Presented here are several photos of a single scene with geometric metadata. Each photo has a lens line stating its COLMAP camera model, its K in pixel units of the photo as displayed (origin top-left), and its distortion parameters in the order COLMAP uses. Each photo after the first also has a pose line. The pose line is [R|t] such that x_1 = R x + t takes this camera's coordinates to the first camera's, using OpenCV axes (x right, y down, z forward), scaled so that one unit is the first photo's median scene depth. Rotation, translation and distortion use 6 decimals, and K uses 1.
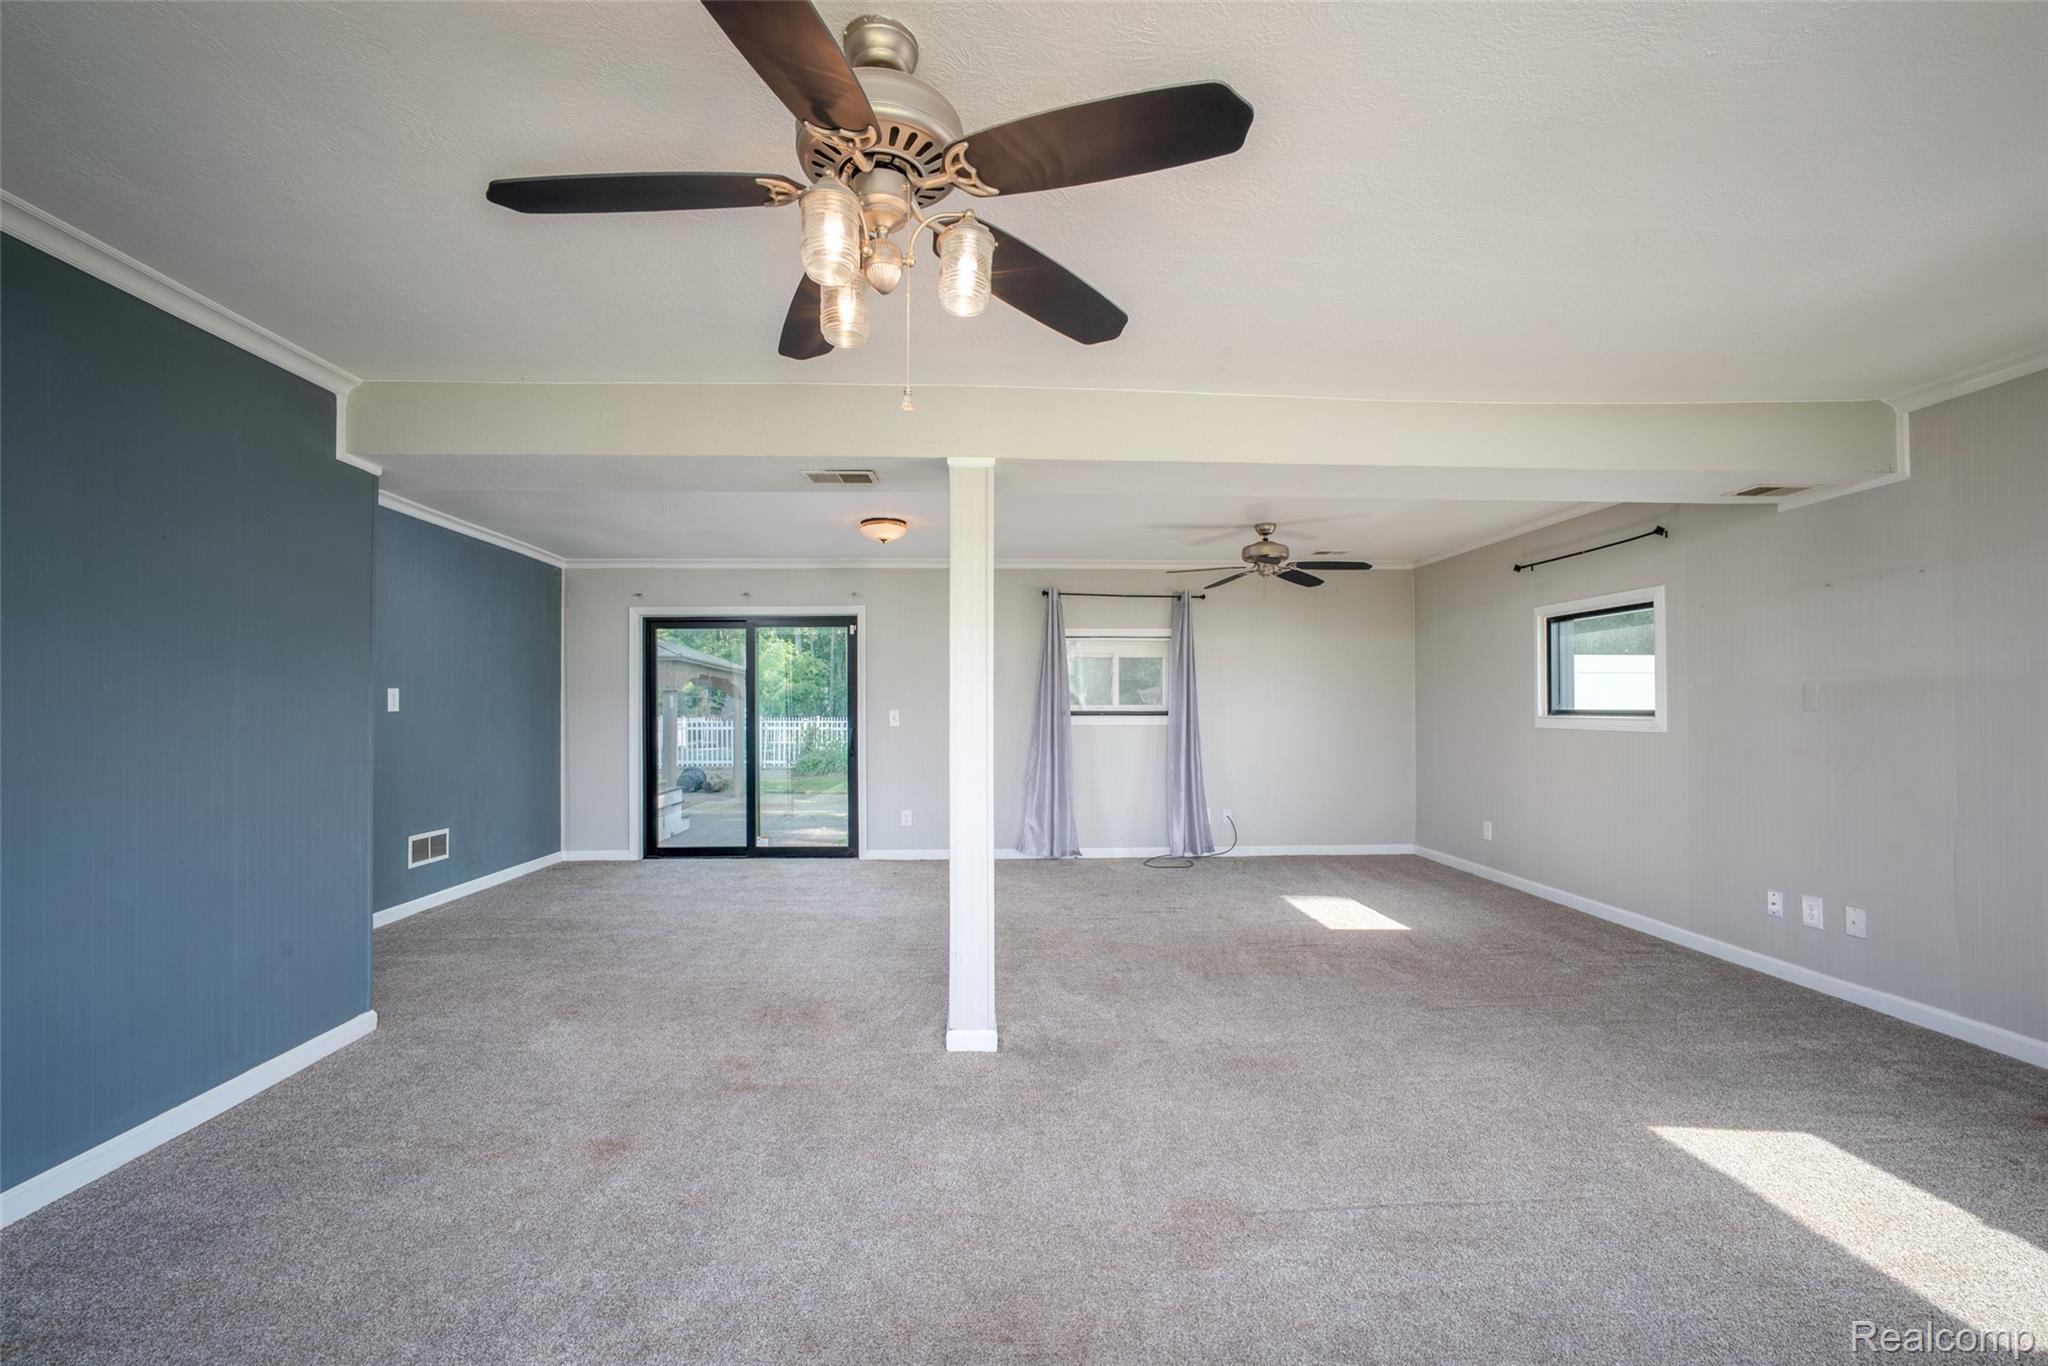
lens RADIAL K [[862.0, 0, 1014.7], [0, 862.0, 671.9], [0, 0, 1]] dist [-0.018725, 0.000121]
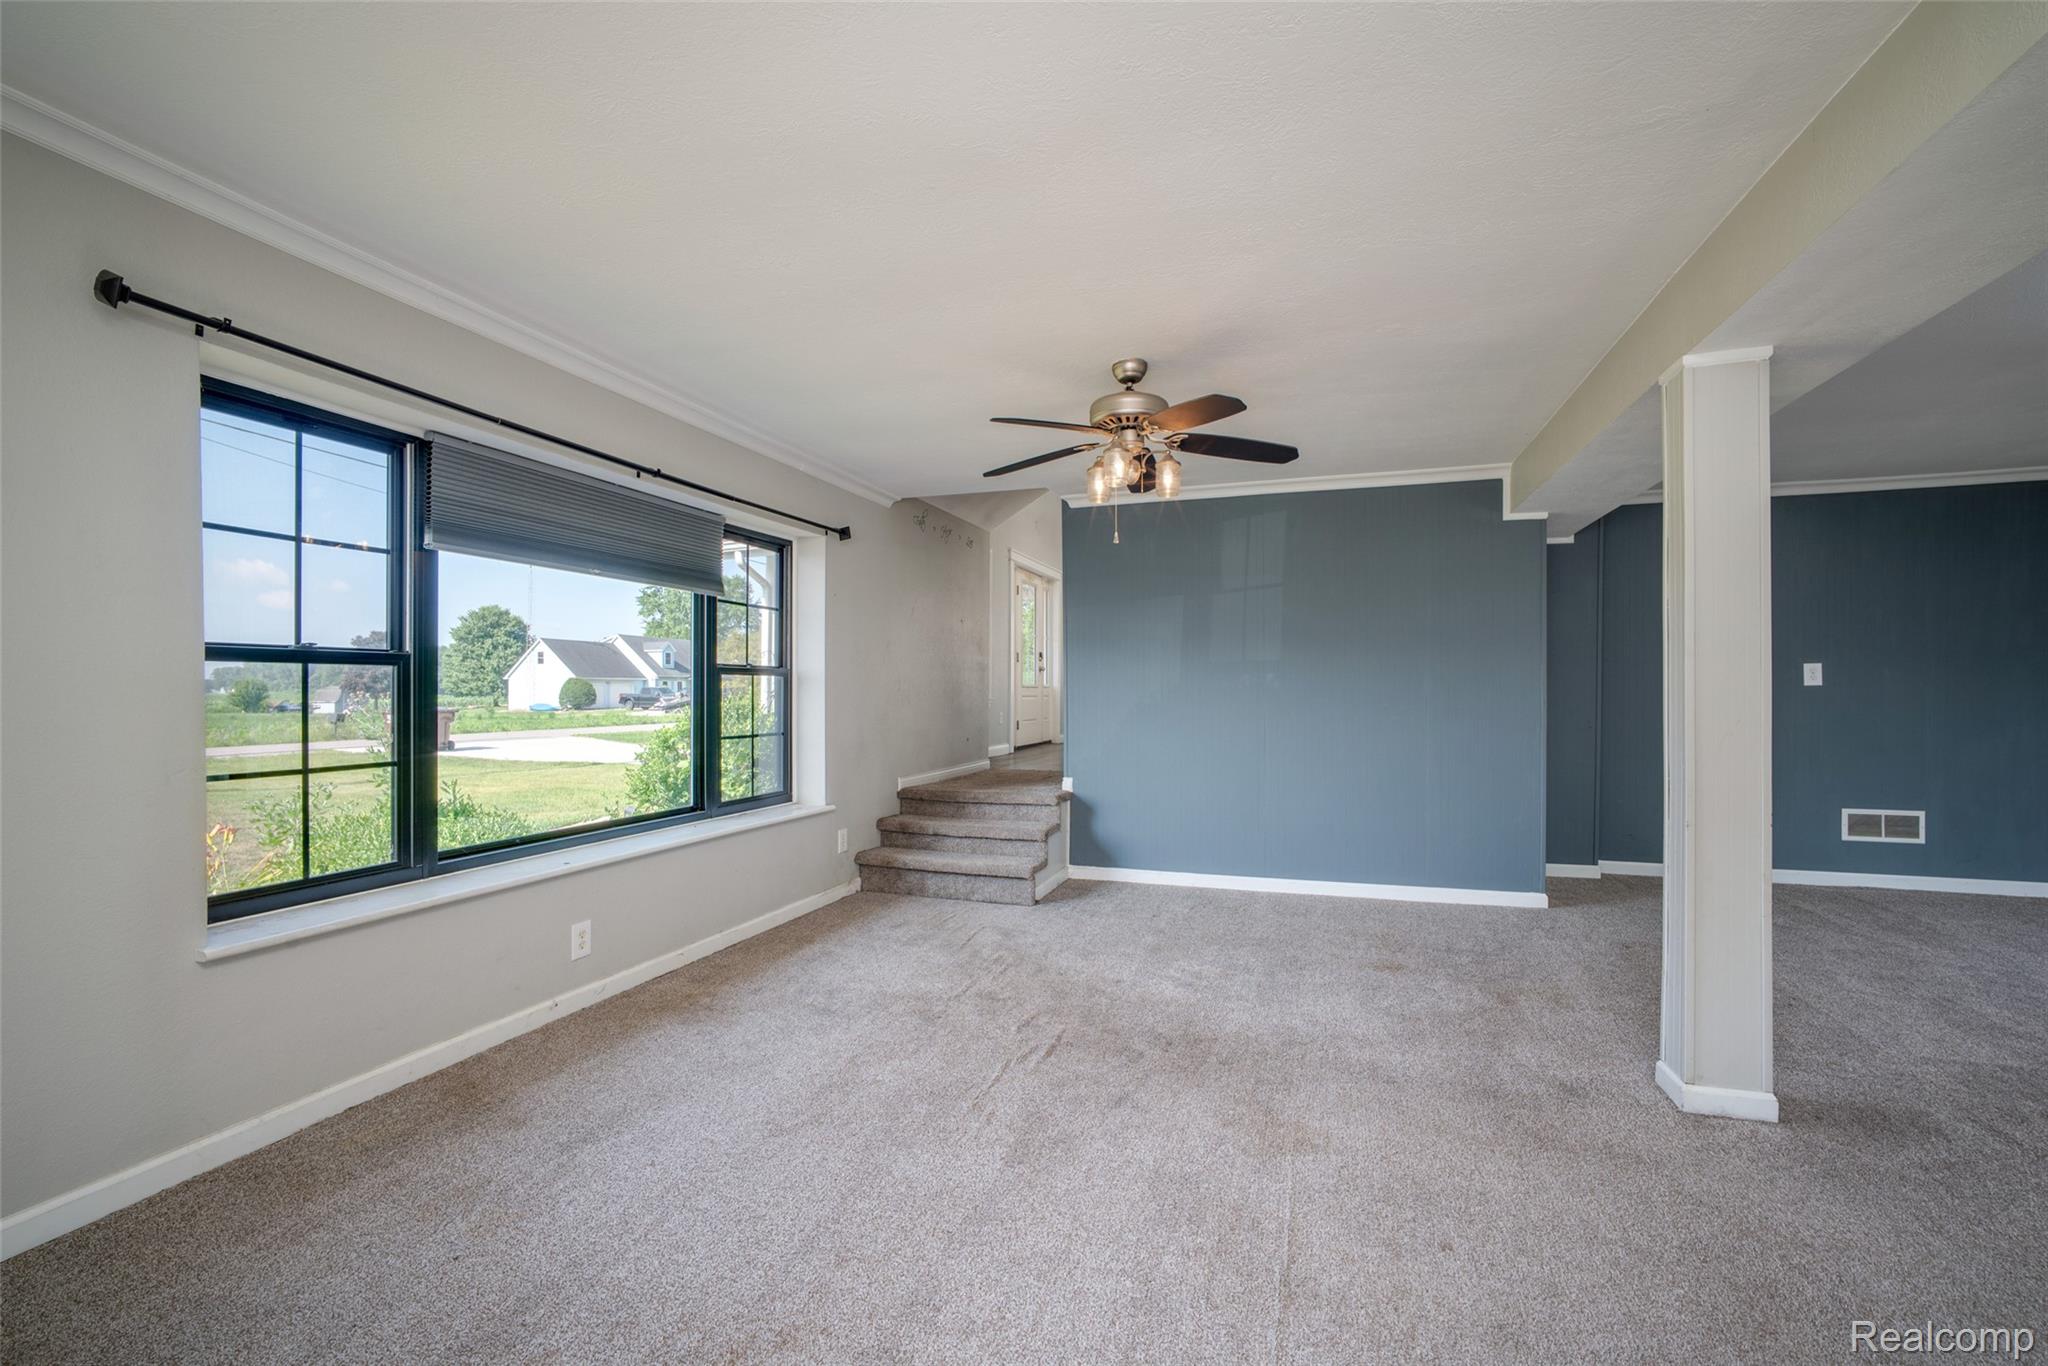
lens RADIAL K [[875.1, 0, 1022.6], [0, 875.1, 686.6], [0, 0, 1]] dist [-0.031353, 0.013560]
pose [[-0.331930, 0.007933, -0.943271, 0.595801], [0.046874, 0.998868, -0.008094, 0.010648], [0.942139, -0.046901, -0.331926, 0.437371]]
